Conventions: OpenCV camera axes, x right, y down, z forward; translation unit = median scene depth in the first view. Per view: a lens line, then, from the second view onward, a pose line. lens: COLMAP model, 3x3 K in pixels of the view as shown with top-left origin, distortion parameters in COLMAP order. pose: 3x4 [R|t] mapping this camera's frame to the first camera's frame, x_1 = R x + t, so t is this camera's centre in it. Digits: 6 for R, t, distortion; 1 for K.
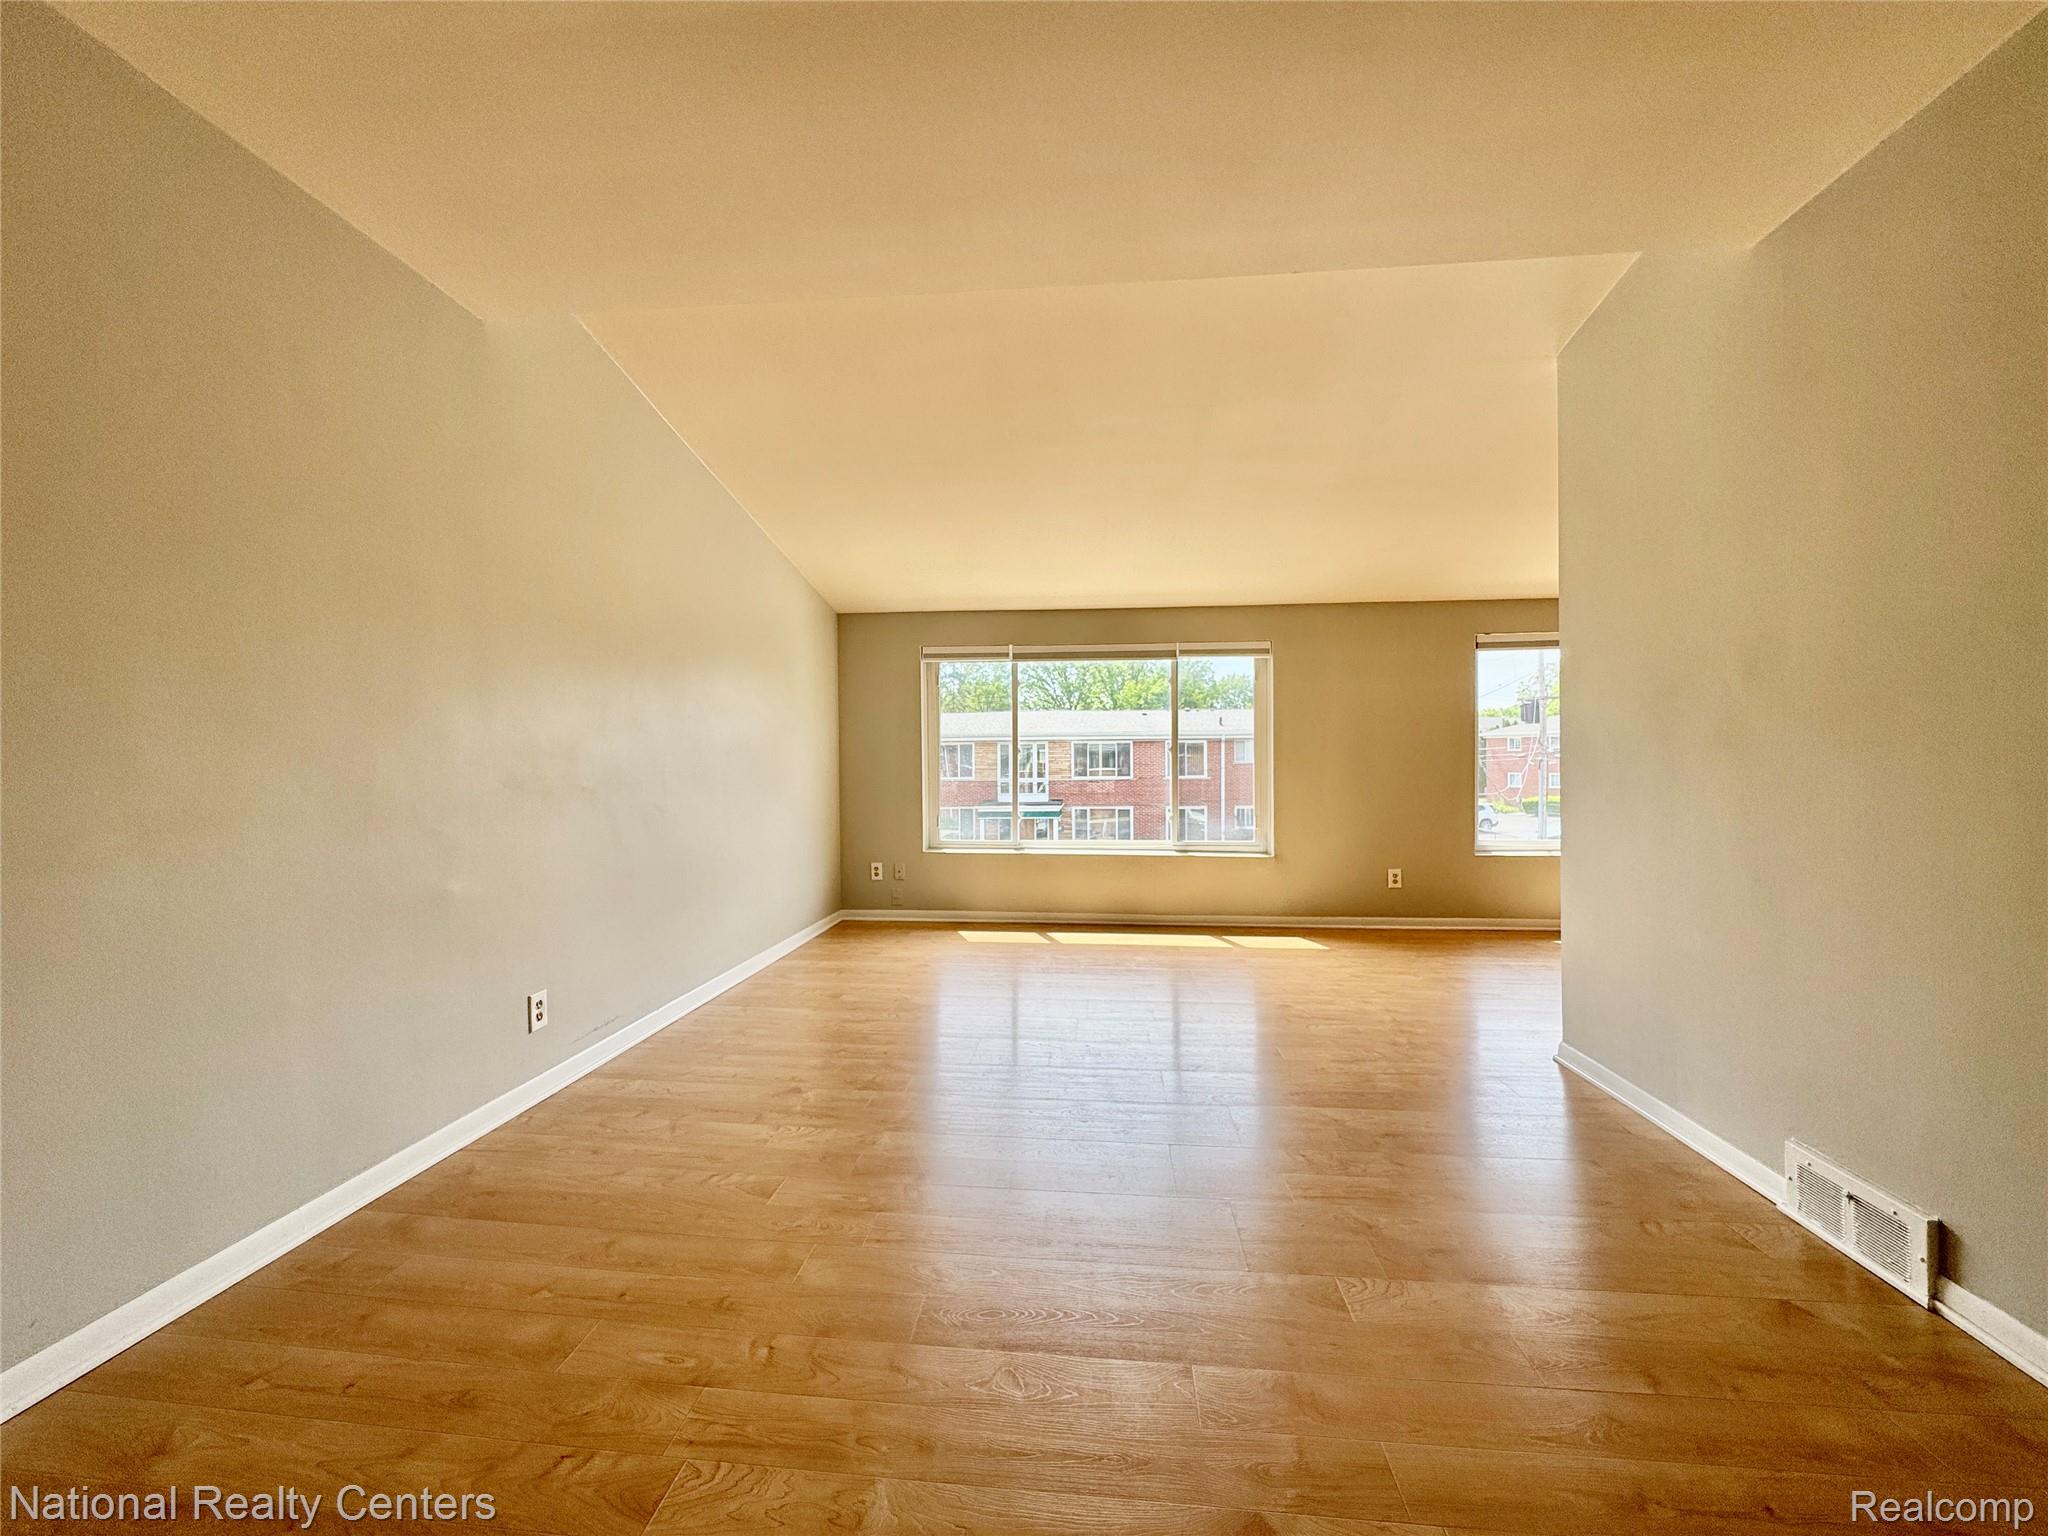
lens RADIAL K [[825.9, 0, 1017.9], [0, 825.9, 765.6], [0, 0, 1]] dist [0.001094, 0.000303]
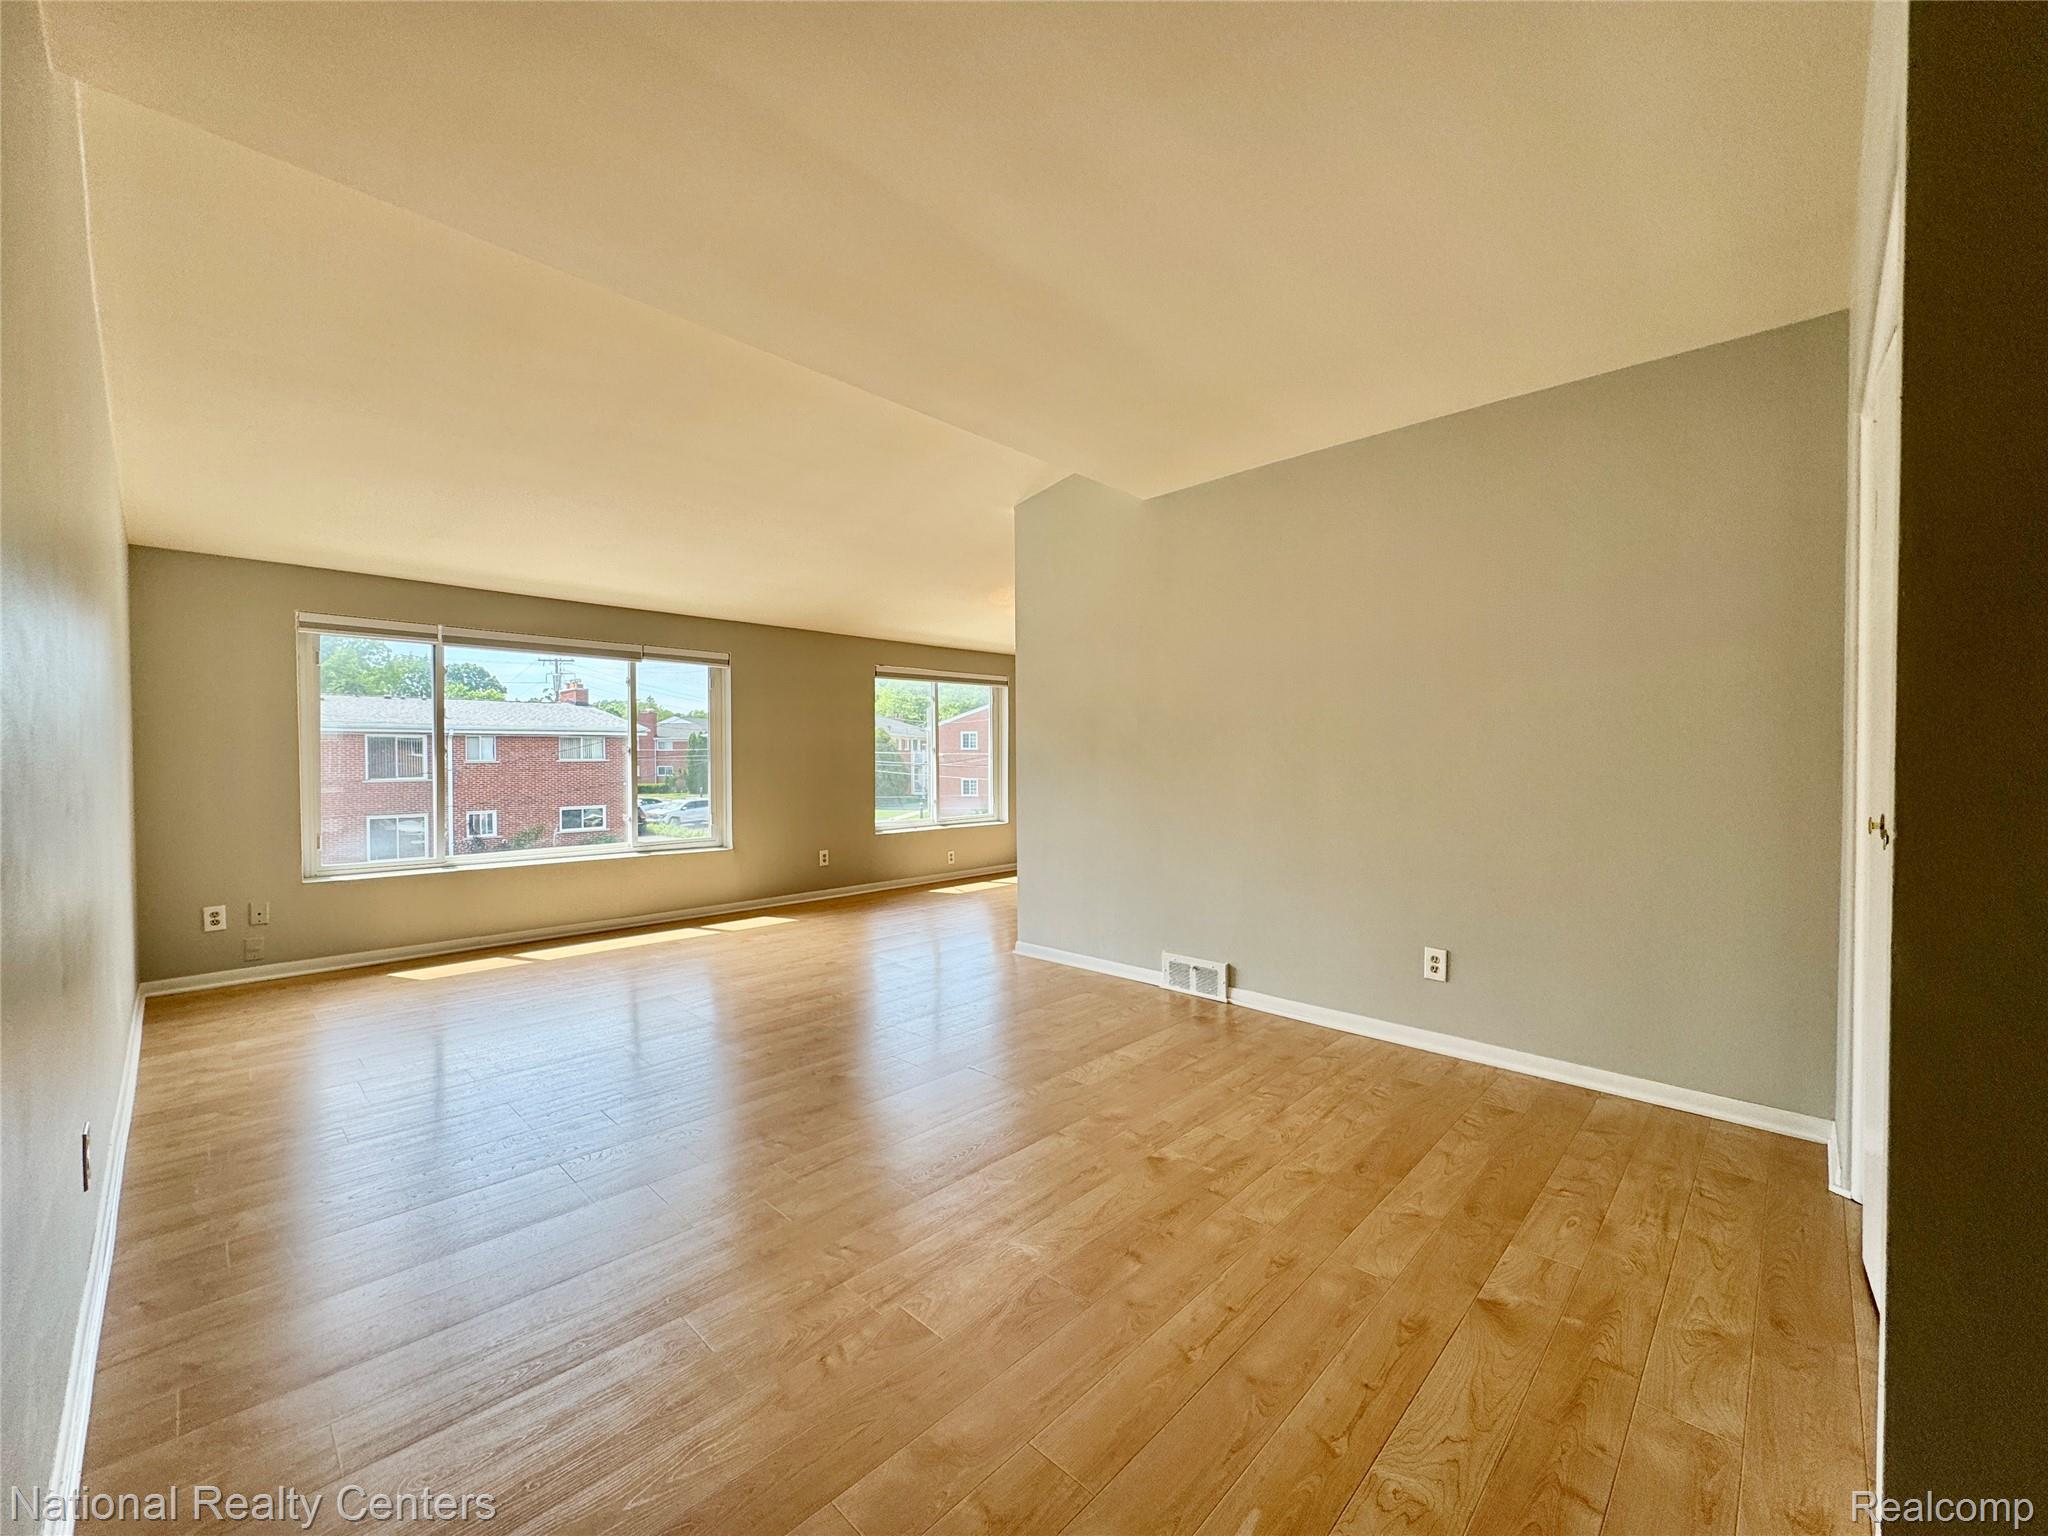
lens RADIAL K [[823.6, 0, 1030.8], [0, 823.6, 772.6], [0, 0, 1]] dist [-0.002420, -0.000084]
pose [[0.610414, -0.011480, 0.791999, -0.315530], [0.002862, 0.999920, 0.012288, -0.004329], [-0.792077, -0.005234, 0.610398, 0.011184]]
